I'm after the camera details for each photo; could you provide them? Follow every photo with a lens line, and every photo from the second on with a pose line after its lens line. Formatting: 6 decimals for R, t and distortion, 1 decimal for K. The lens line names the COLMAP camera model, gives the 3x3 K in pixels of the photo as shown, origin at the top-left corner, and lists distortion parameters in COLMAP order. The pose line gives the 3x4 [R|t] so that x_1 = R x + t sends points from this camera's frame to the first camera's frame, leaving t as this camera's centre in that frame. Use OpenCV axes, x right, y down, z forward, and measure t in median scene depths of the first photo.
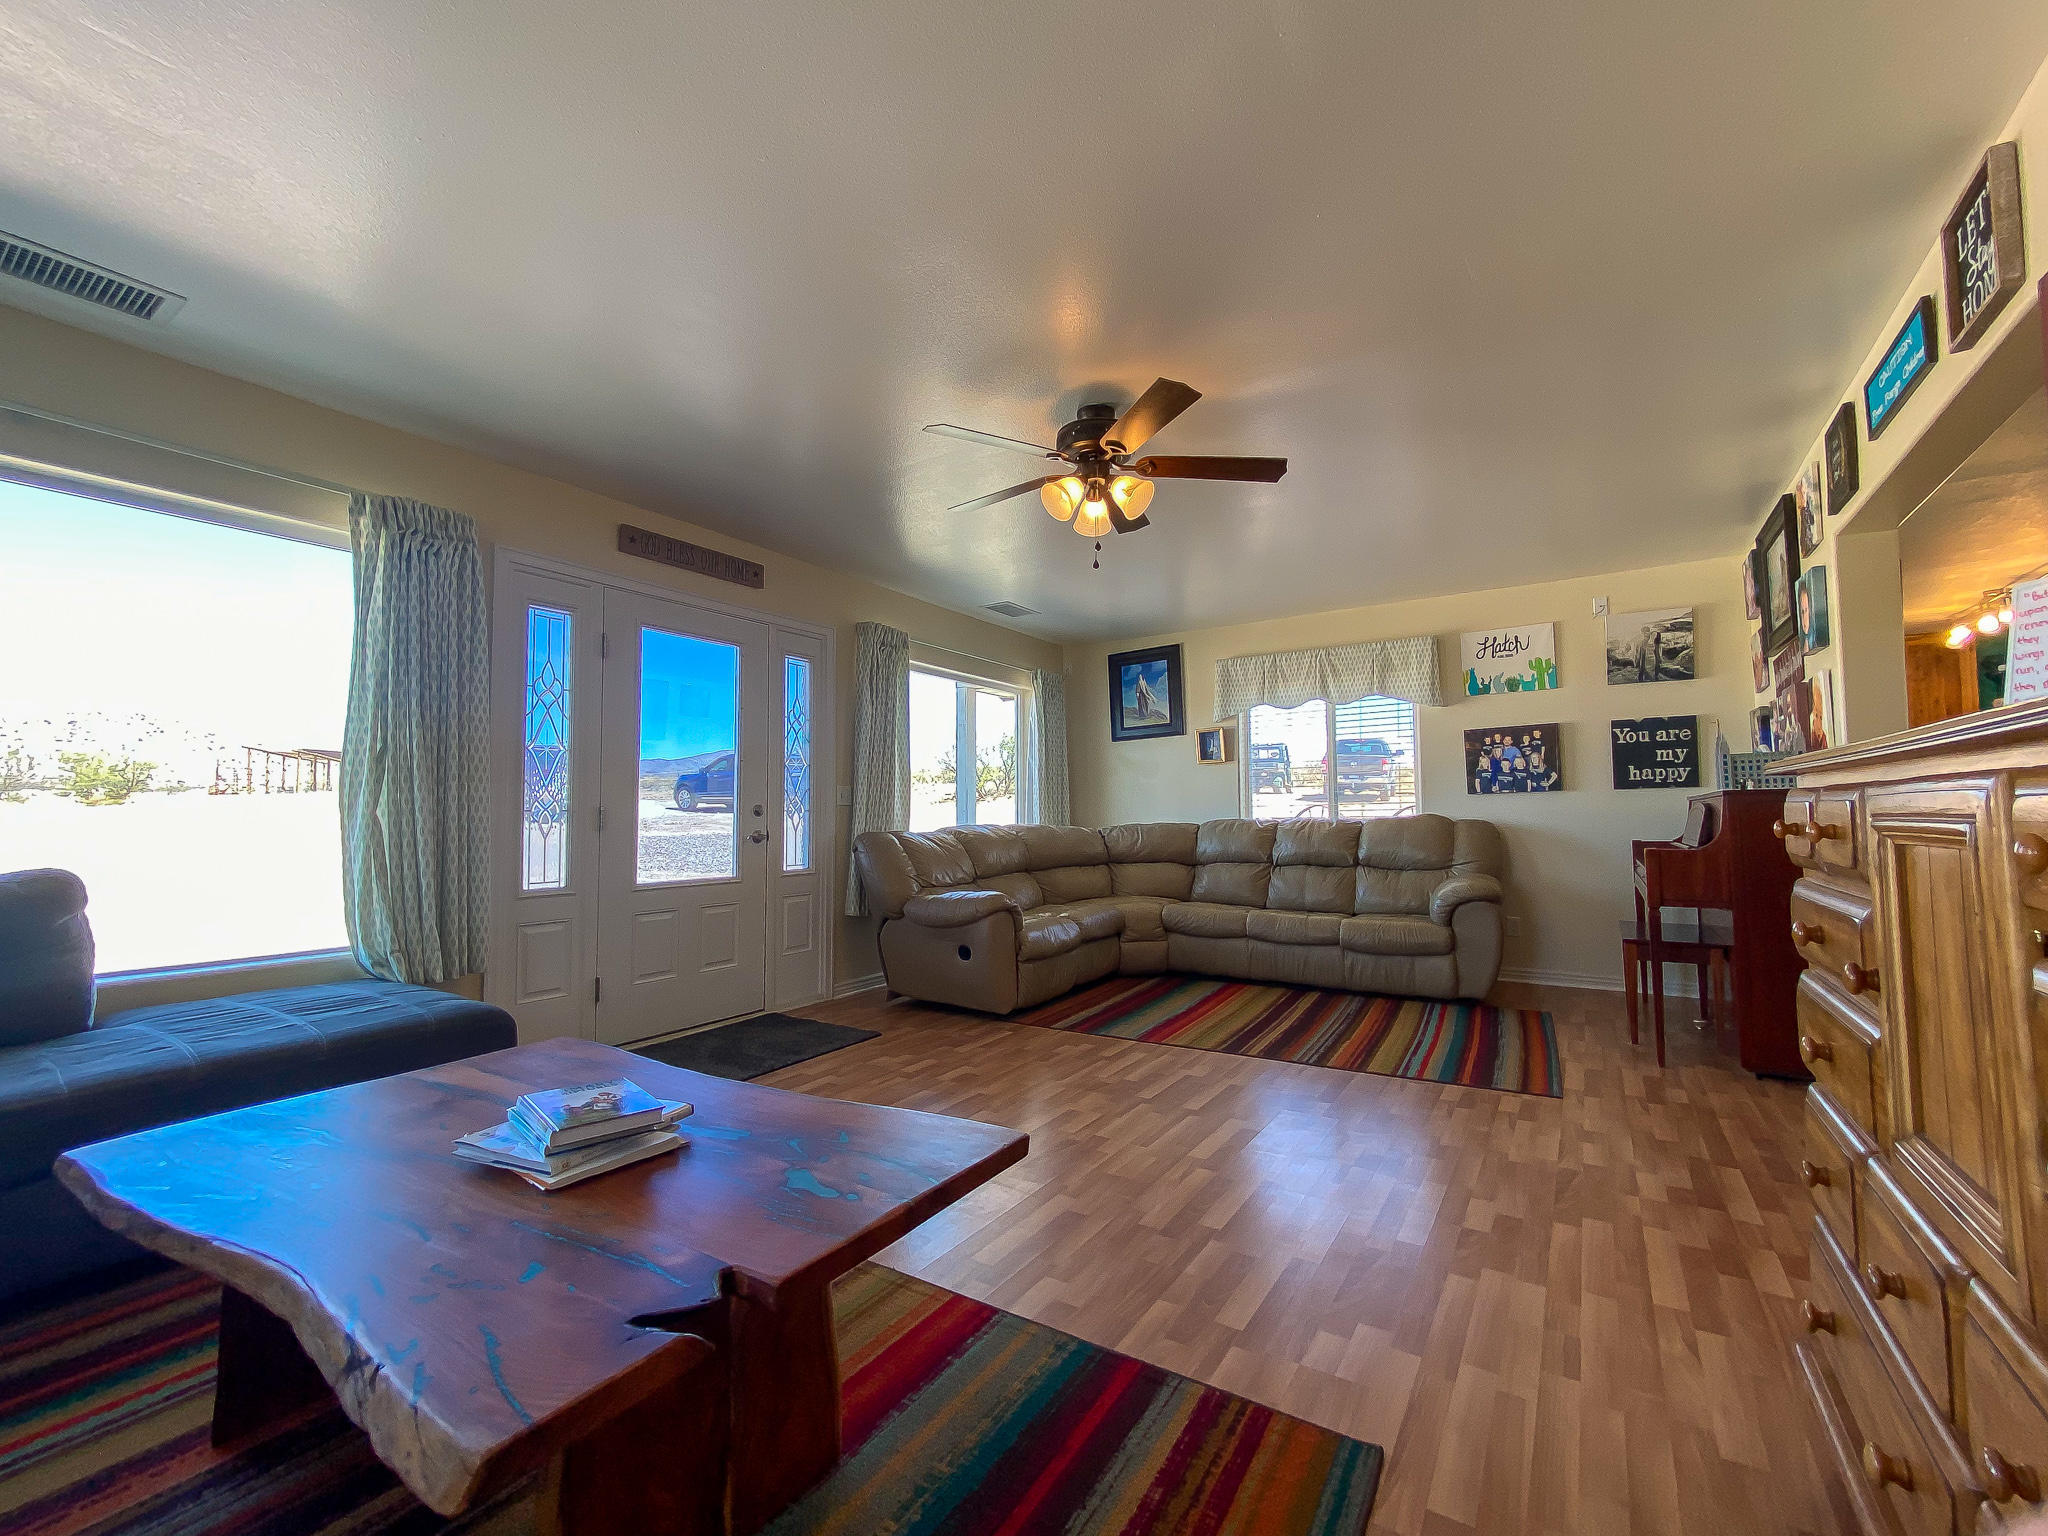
lens RADIAL K [[844.4, 0, 1028.4], [0, 844.4, 775.5], [0, 0, 1]] dist [0.009401, -0.004641]
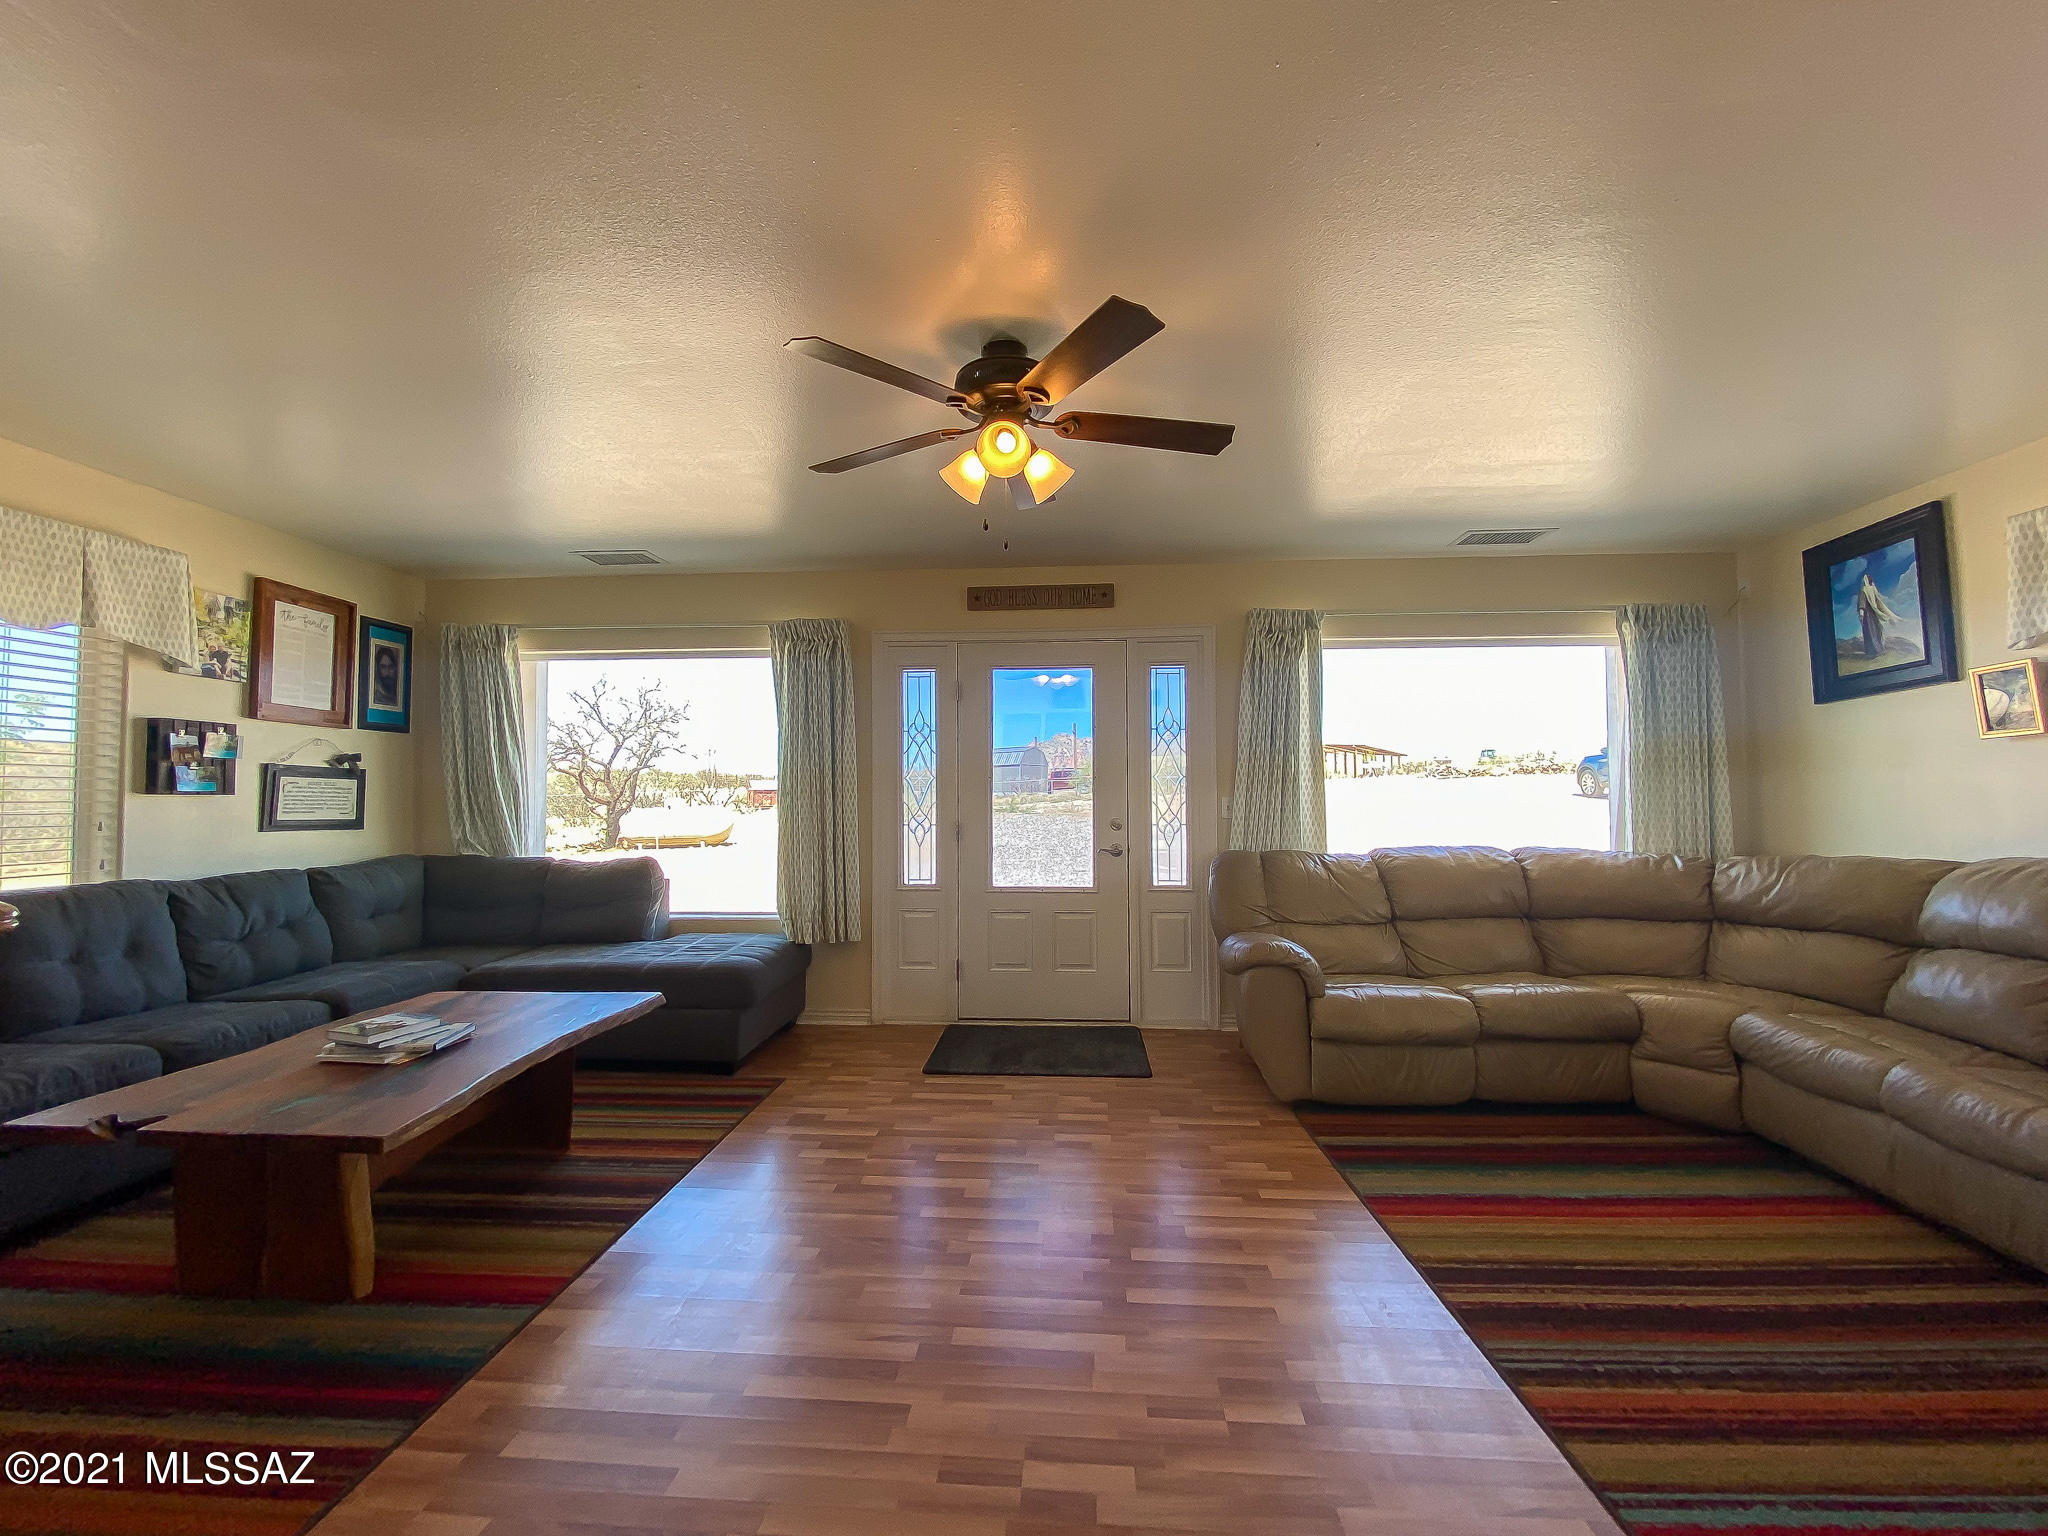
lens RADIAL K [[844.4, 0, 1021.4], [0, 844.4, 757.4], [0, 0, 1]] dist [0.009401, -0.004641]
pose [[0.488217, -0.039839, -0.871812, 0.488947], [0.040548, 0.998914, -0.022941, -0.019148], [0.871780, -0.024150, 0.489303, 0.382940]]
